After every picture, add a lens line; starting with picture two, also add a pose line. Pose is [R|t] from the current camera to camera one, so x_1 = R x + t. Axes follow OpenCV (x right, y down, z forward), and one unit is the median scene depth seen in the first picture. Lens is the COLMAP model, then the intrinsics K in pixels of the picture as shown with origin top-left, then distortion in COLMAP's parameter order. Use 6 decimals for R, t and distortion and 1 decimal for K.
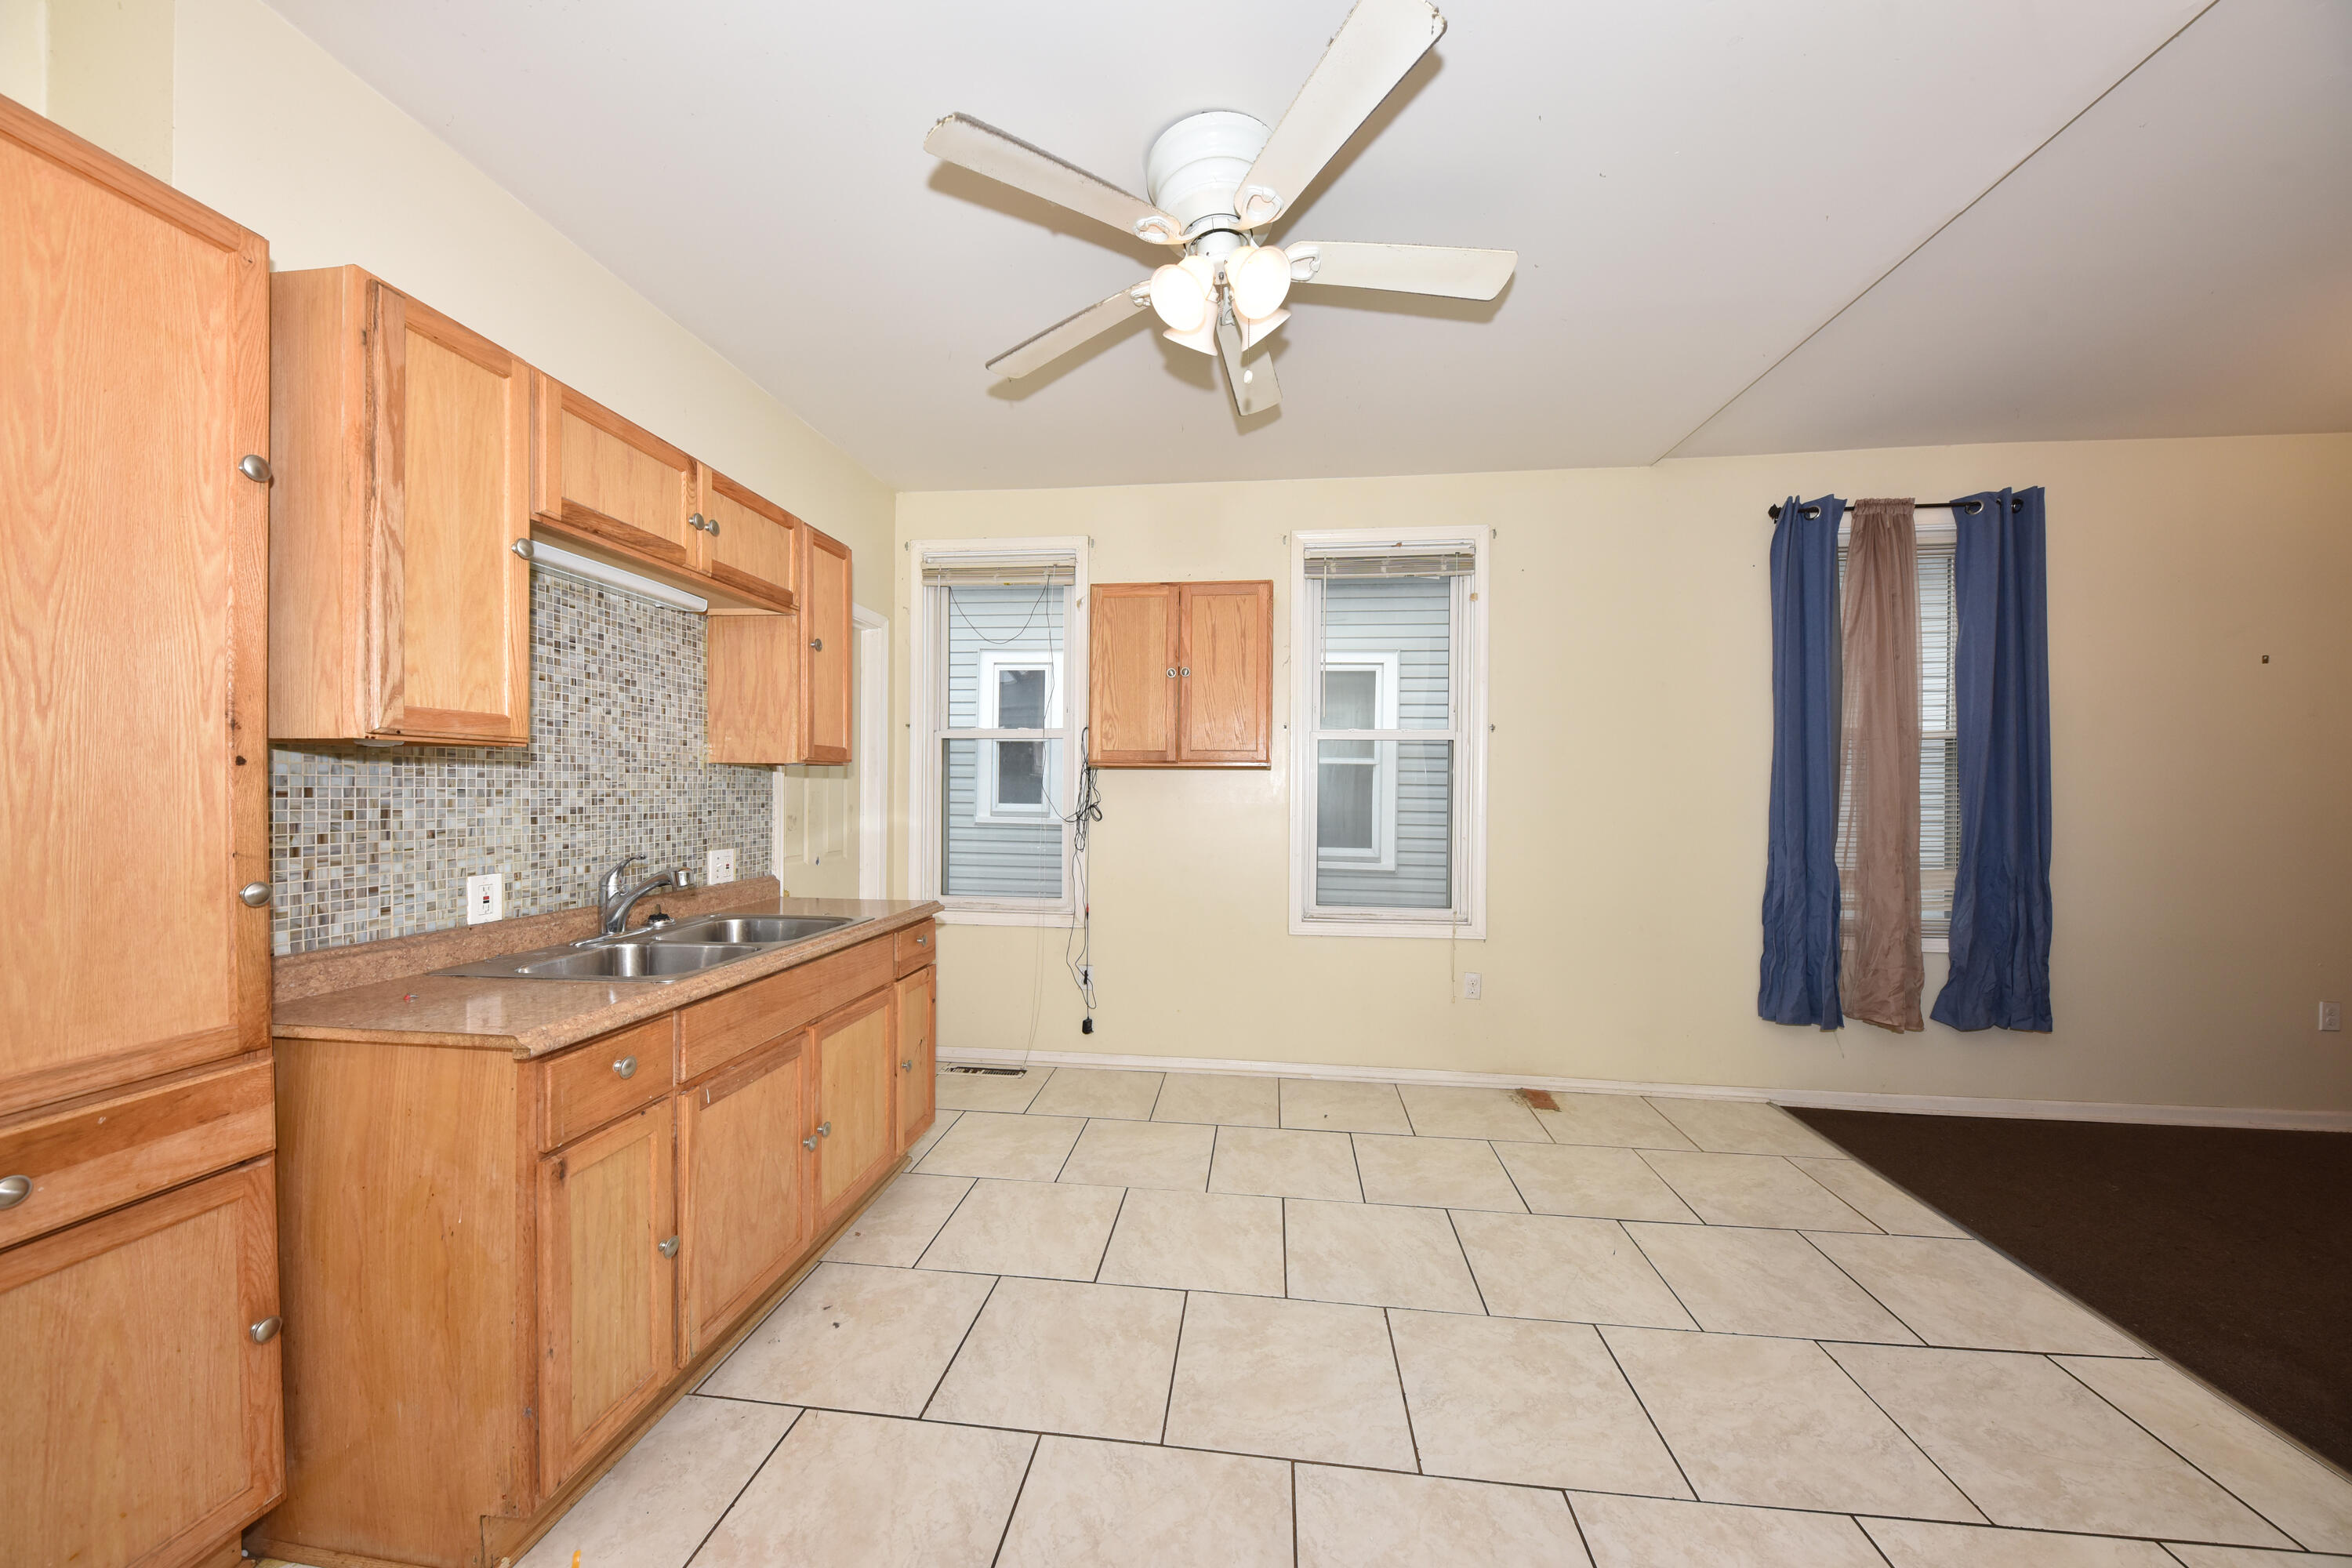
lens RADIAL K [[824.1, 0, 1177.8], [0, 824.1, 785.7], [0, 0, 1]] dist [0.000117, -0.000075]
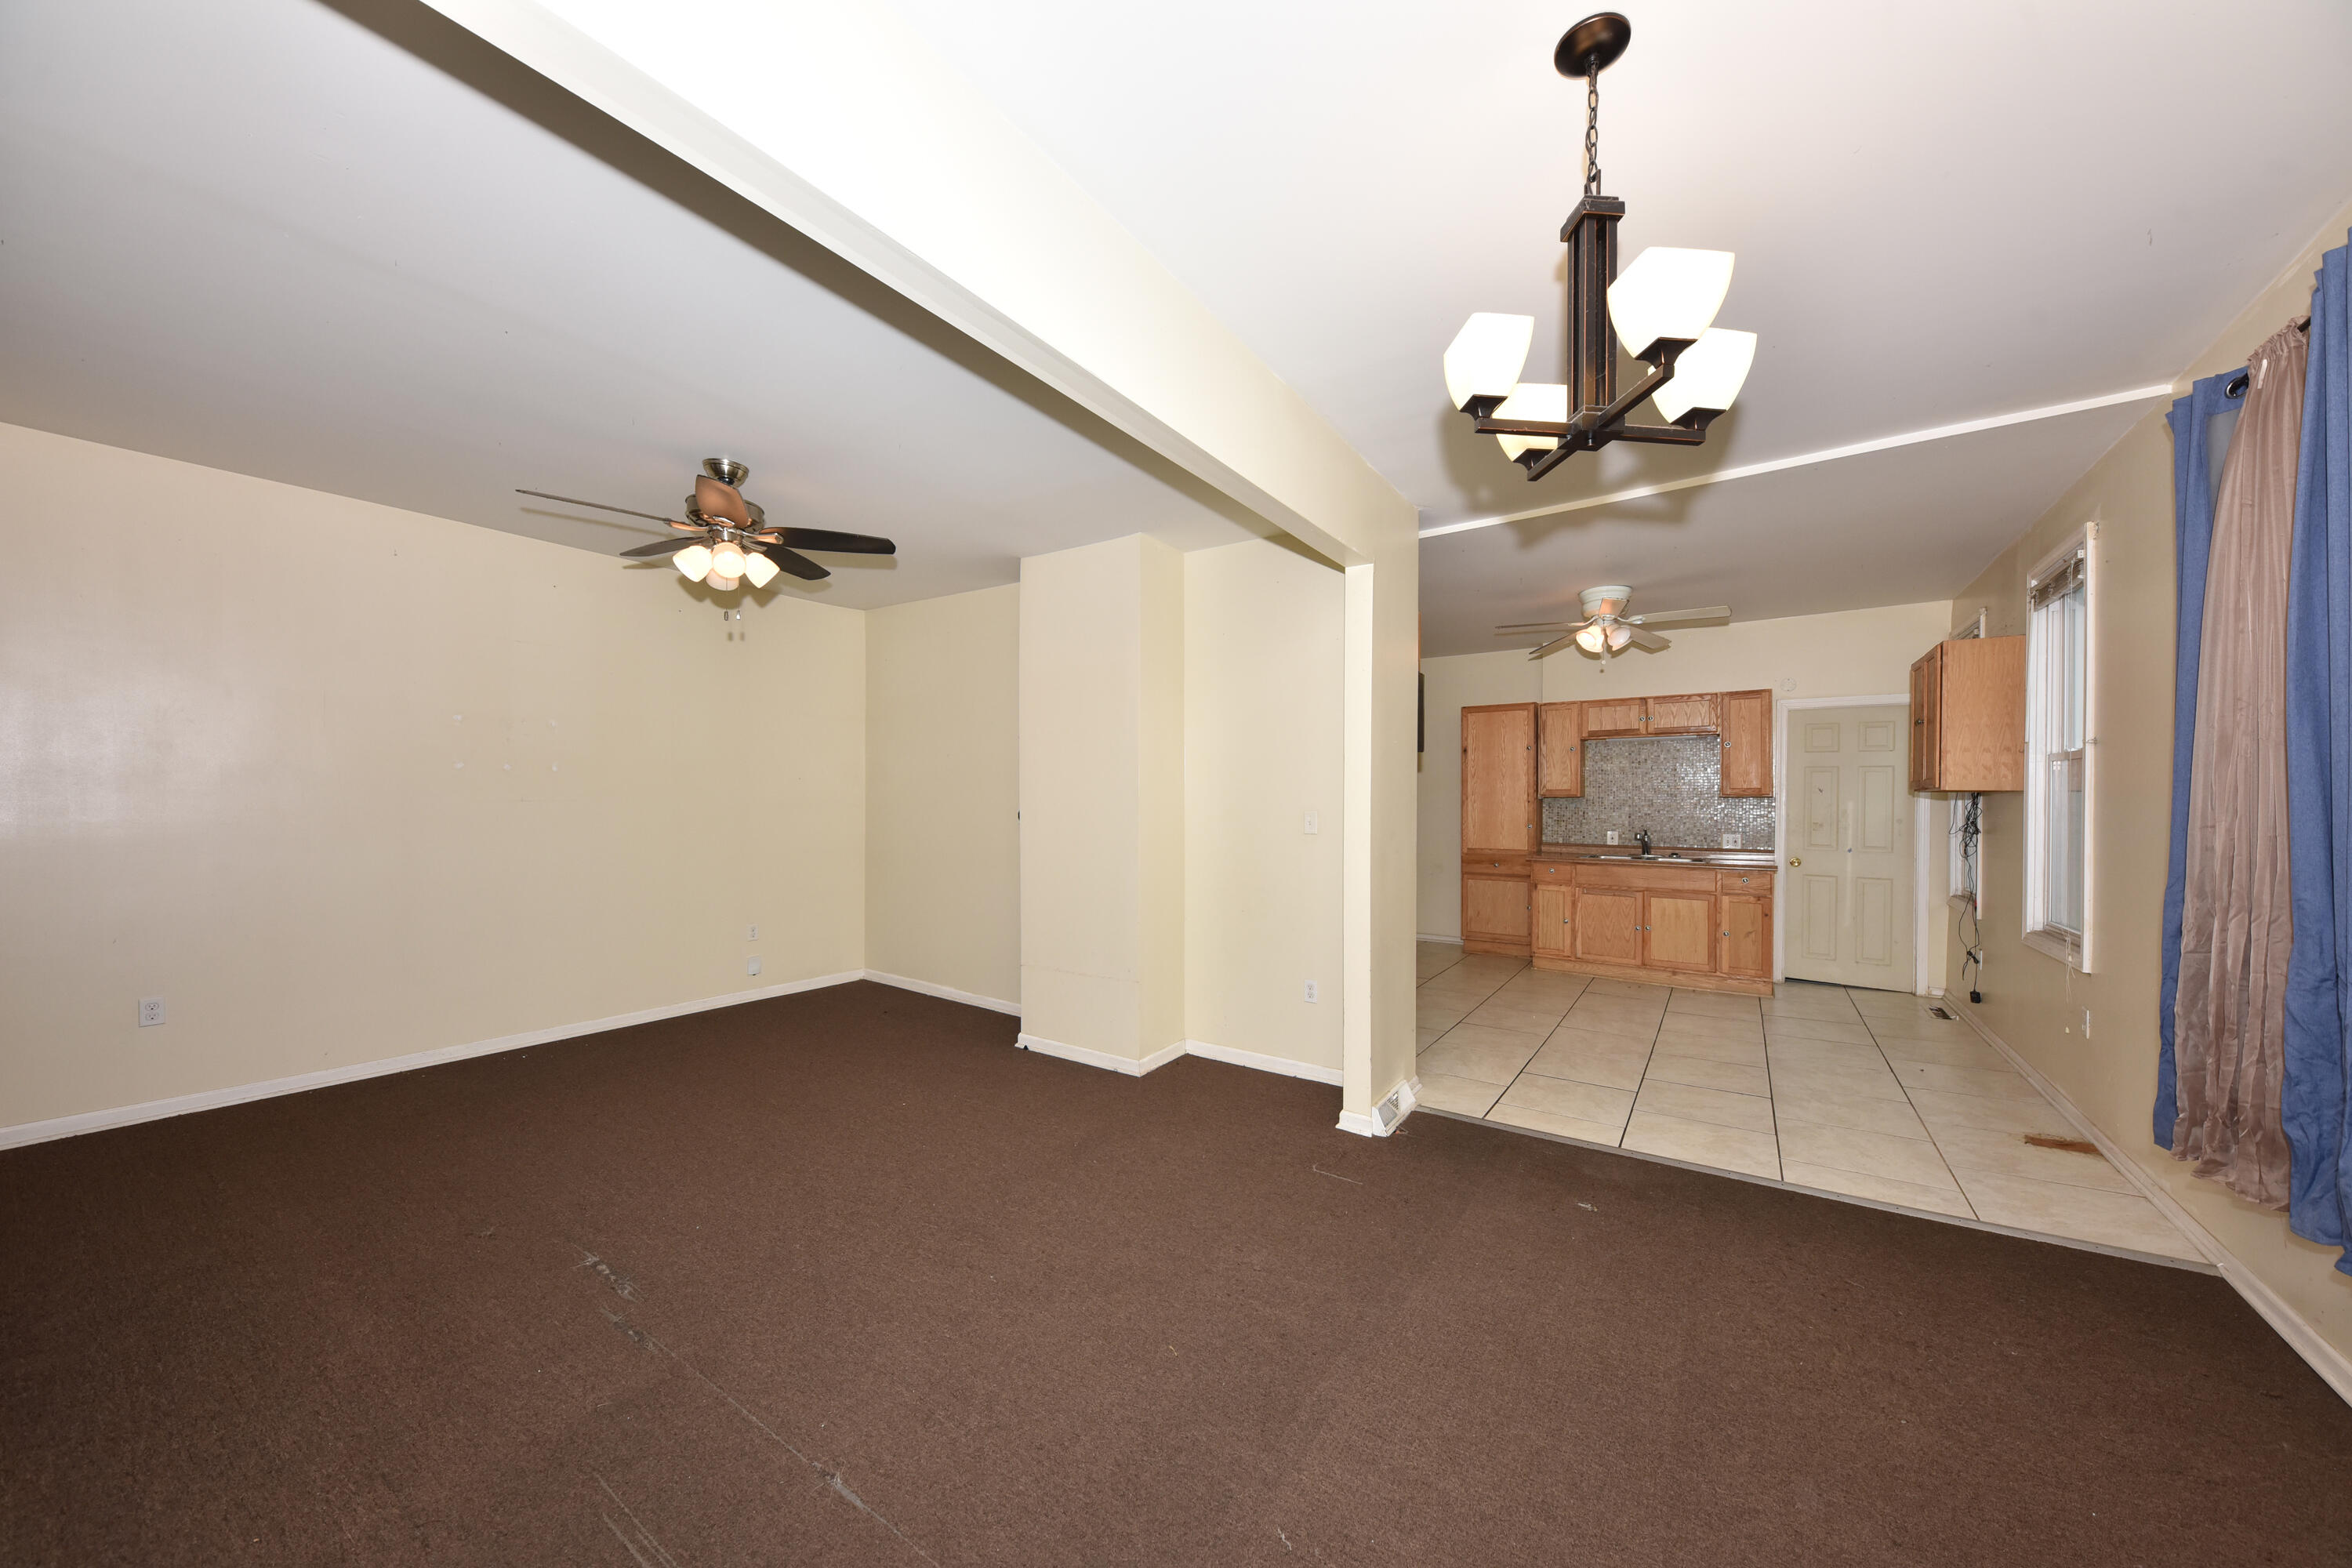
lens RADIAL K [[824.1, 0, 1176.3], [0, 824.1, 807.2], [0, 0, 1]] dist [0.000117, -0.000075]
pose [[-0.464566, 0.007675, -0.885505, 3.206294], [-0.000060, 0.999962, 0.008699, -0.025419], [0.885539, 0.004094, -0.464548, 0.999286]]
